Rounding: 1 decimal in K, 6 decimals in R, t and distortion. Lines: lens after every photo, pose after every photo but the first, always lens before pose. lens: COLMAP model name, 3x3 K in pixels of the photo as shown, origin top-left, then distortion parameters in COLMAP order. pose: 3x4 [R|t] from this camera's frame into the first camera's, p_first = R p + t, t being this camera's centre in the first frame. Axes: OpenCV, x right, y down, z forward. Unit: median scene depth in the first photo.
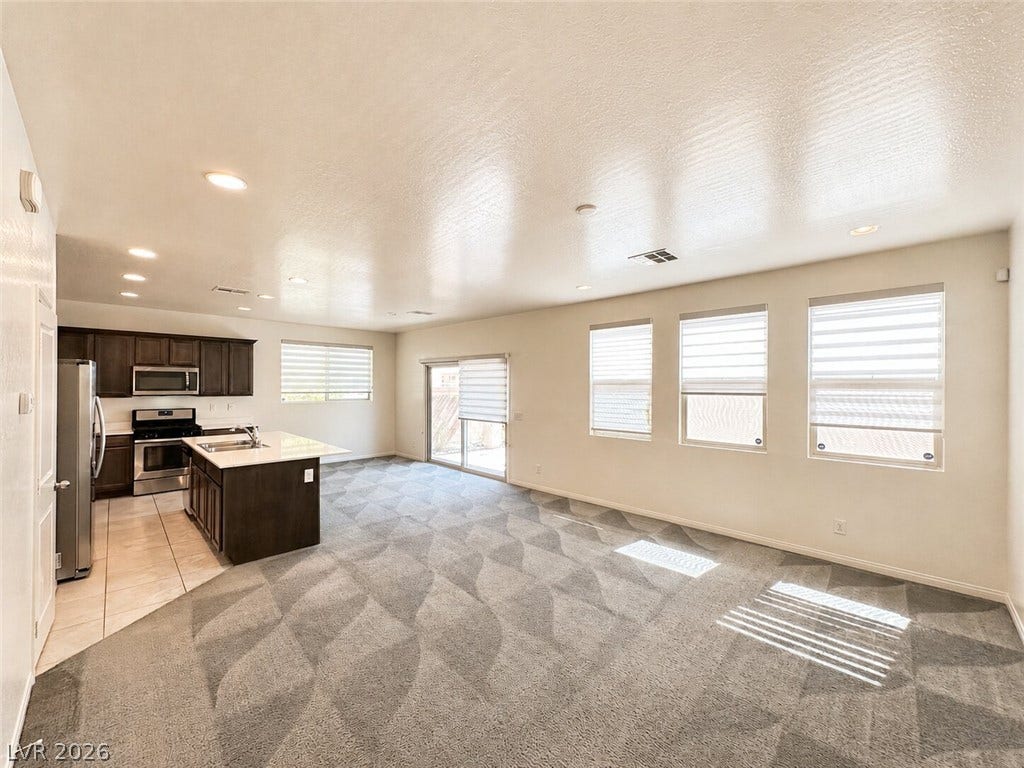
lens RADIAL K [[412.0, 0, 508.2], [0, 412.0, 382.6], [0, 0, 1]] dist [0.002492, 0.000014]
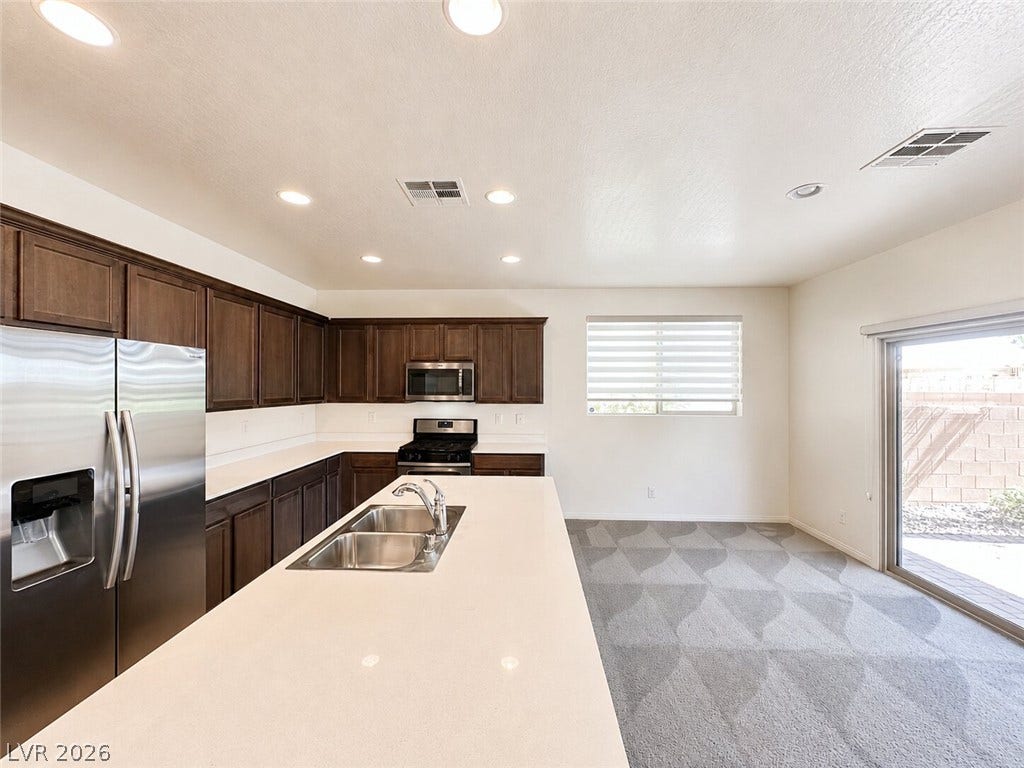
lens RADIAL K [[412.0, 0, 513.1], [0, 412.0, 387.6], [0, 0, 1]] dist [0.002492, 0.000014]
pose [[0.685686, -0.003752, -0.727888, -0.166076], [0.004369, 0.999990, -0.001039, 0.006537], [0.727885, -0.002467, 0.685695, 0.481472]]
